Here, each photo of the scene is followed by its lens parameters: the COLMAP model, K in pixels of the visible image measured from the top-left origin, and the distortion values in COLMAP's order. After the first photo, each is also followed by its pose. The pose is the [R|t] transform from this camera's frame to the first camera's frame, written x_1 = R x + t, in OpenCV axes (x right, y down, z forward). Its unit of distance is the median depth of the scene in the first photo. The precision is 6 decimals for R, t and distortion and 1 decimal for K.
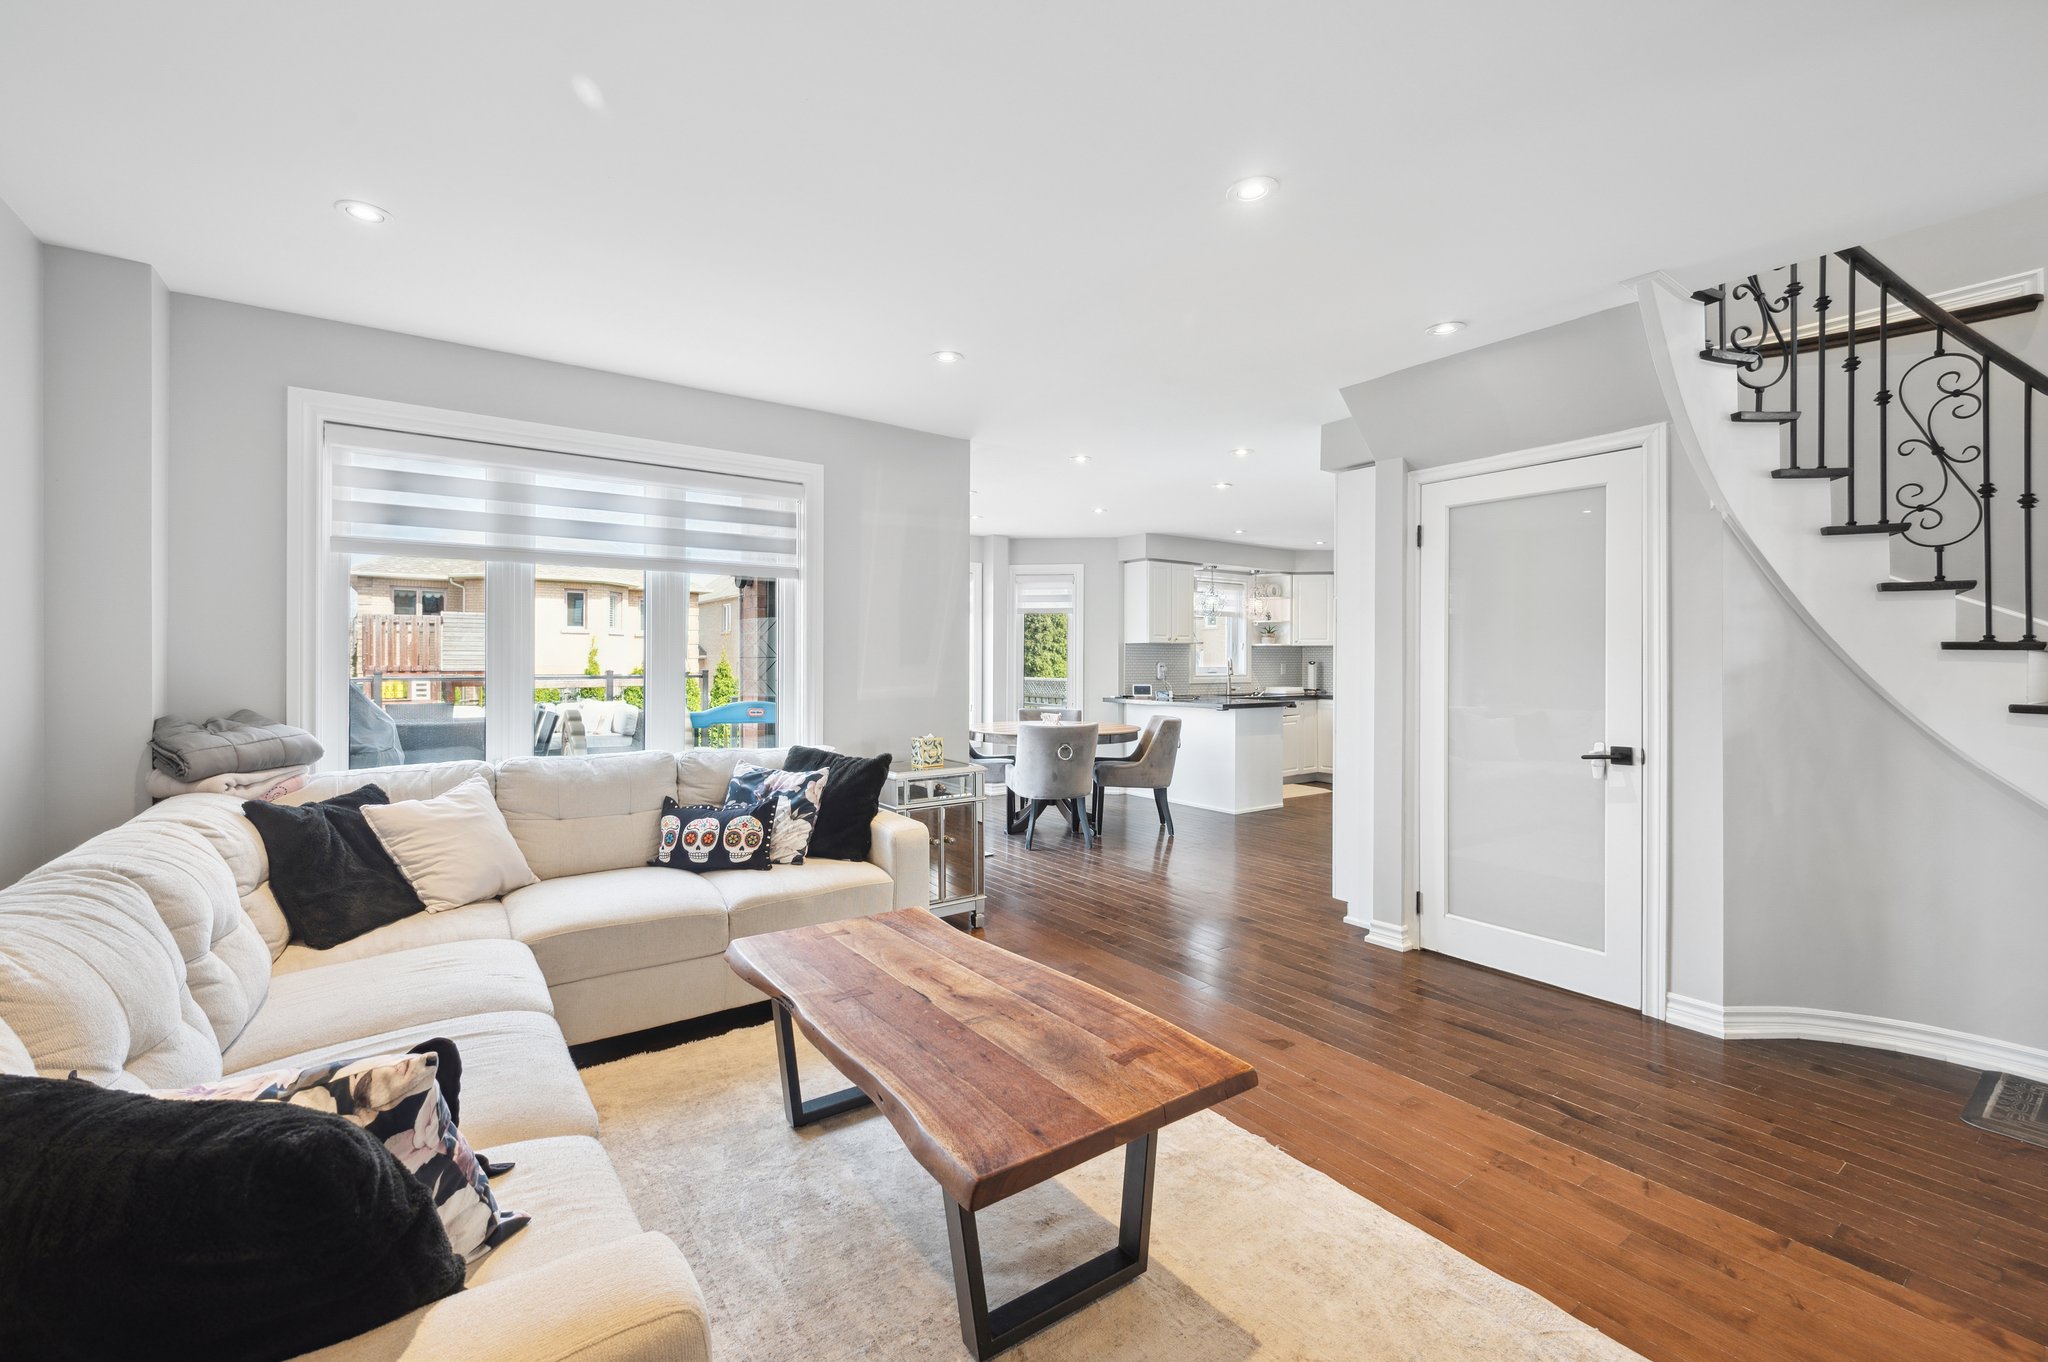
lens RADIAL K [[853.1, 0, 1002.9], [0, 853.1, 663.1], [0, 0, 1]] dist [0.001164, -0.000010]
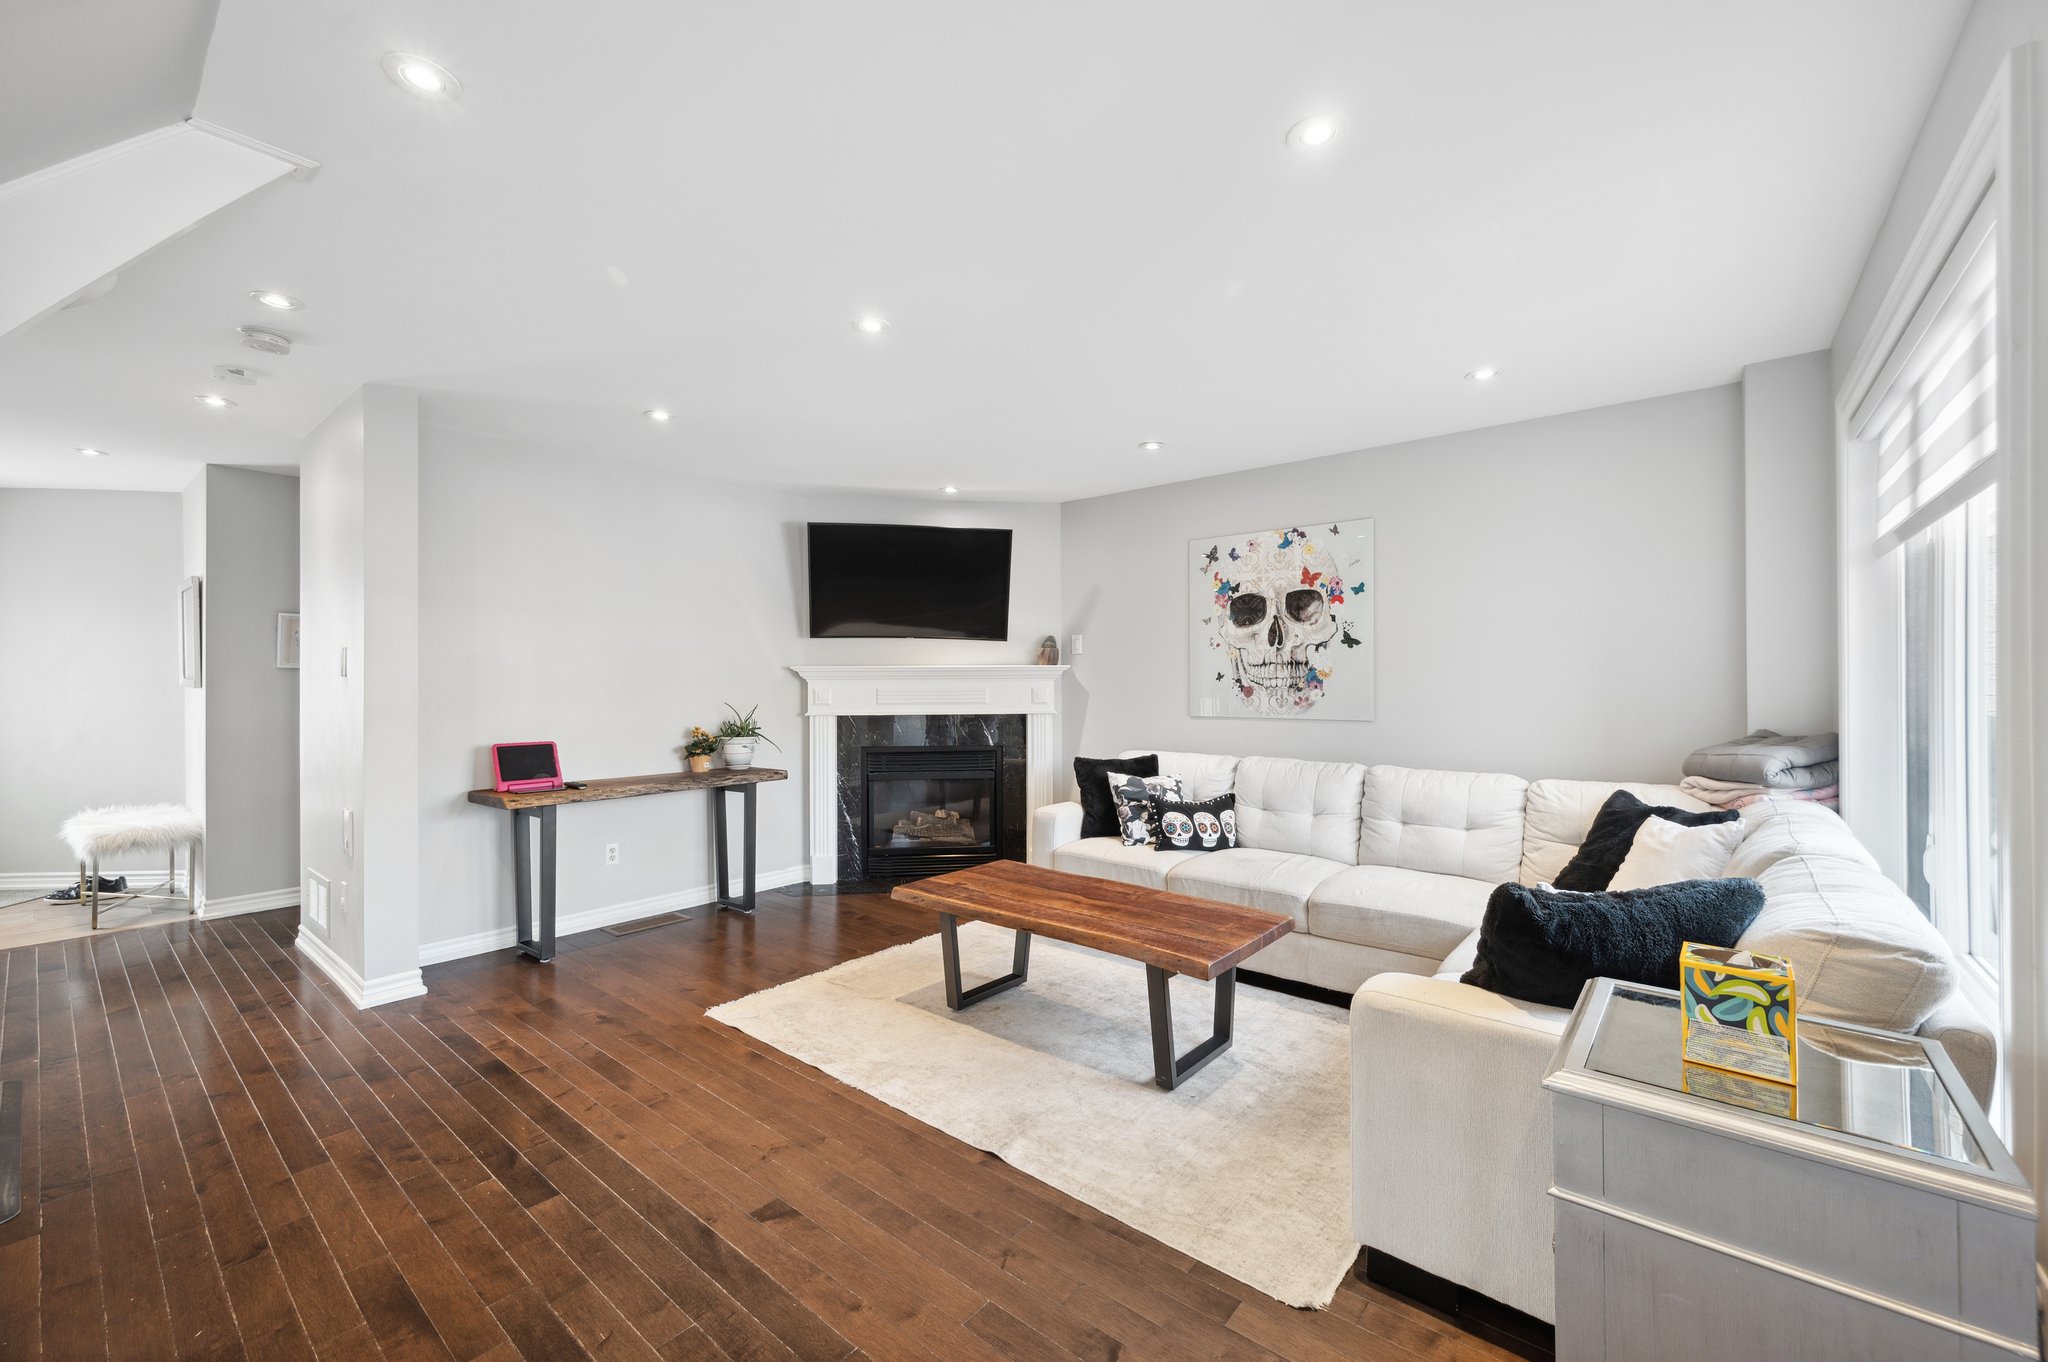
lens RADIAL K [[816.6, 0, 1005.8], [0, 816.6, 684.3], [0, 0, 1]] dist [-0.000528, 0.000043]
pose [[-0.969094, -0.000920, -0.246689, 0.256861], [-0.003014, 0.999963, 0.008110, -0.006802], [0.246672, 0.008603, -0.969061, 1.453088]]
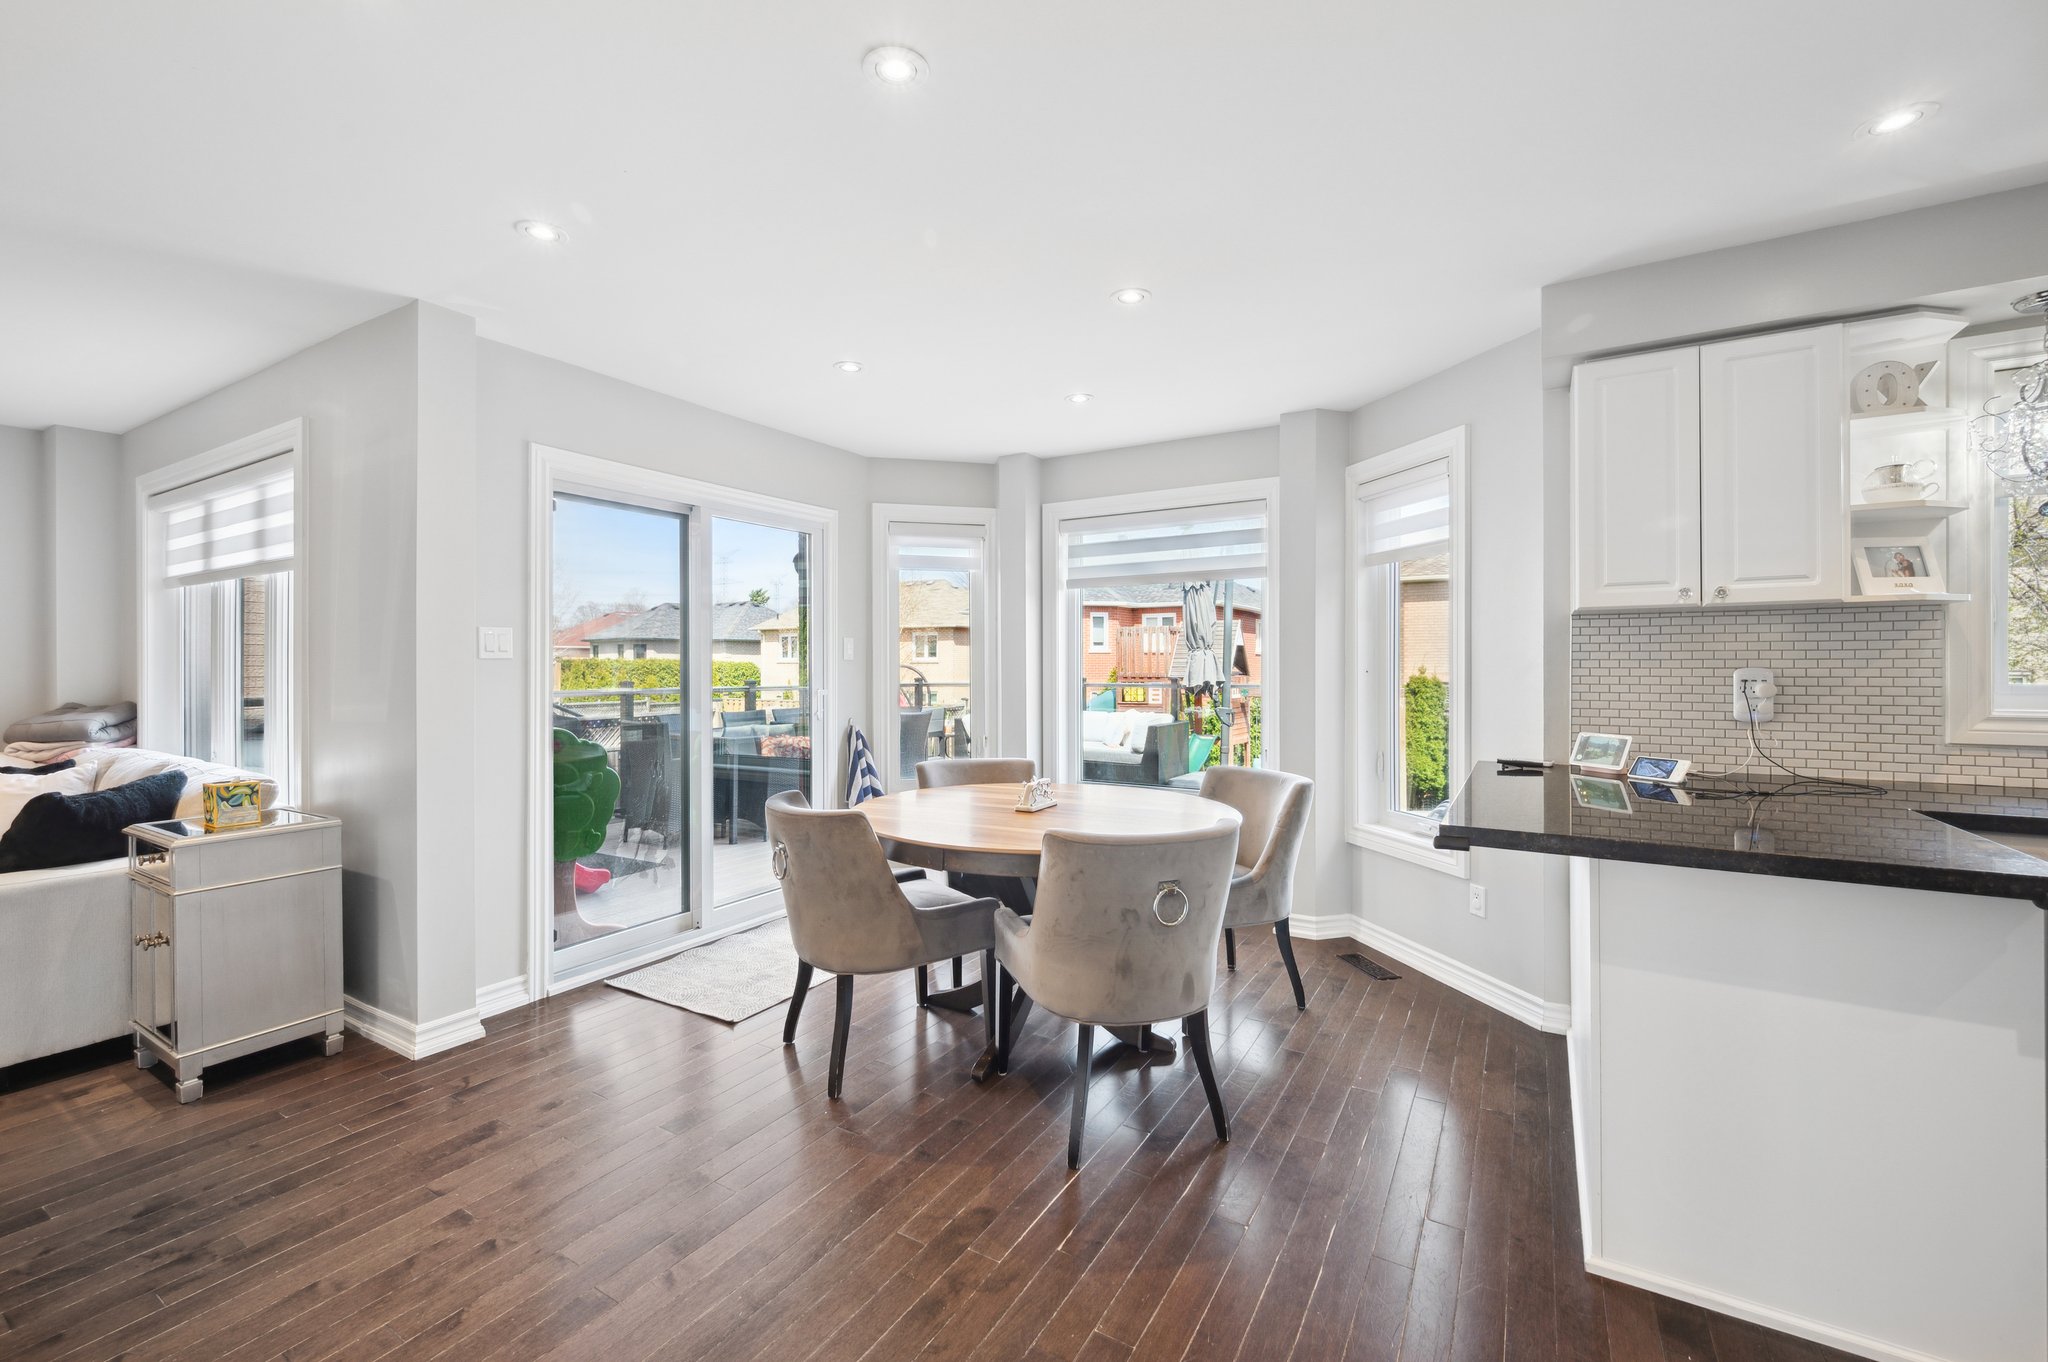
lens RADIAL K [[846.0, 0, 1016.0], [0, 846.0, 658.3], [0, 0, 1]] dist [0.000983, 0.000131]
pose [[0.395253, -0.012714, -0.918484, 0.917426], [-0.000112, 0.999904, -0.013889, -0.000095], [0.918572, 0.005592, 0.395213, 1.571702]]
